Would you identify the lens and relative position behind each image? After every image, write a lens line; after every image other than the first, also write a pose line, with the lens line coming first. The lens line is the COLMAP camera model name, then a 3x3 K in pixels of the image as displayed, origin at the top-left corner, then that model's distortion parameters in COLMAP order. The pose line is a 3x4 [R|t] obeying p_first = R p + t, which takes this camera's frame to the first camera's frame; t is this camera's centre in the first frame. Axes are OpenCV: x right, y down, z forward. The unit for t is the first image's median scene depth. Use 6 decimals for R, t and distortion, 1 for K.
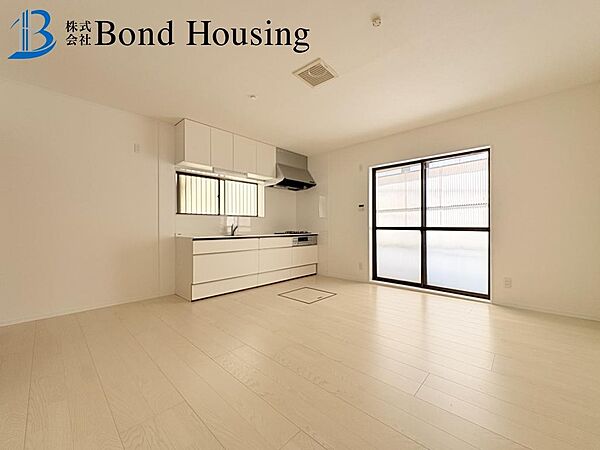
lens RADIAL K [[239.6, 0, 301.1], [0, 239.6, 225.5], [0, 0, 1]] dist [-0.000154, 0.000017]
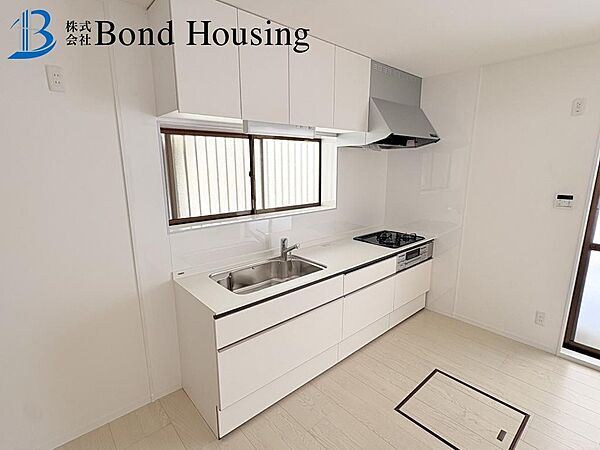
lens RADIAL K [[301.0, 0, 299.7], [0, 301.0, 227.0], [0, 0, 1]] dist [0.001942, -0.000115]
pose [[0.996083, 0.019689, -0.086202, -0.192186], [-0.001297, 0.978042, 0.208404, -0.144466], [0.088413, -0.207476, 0.974237, 0.393283]]
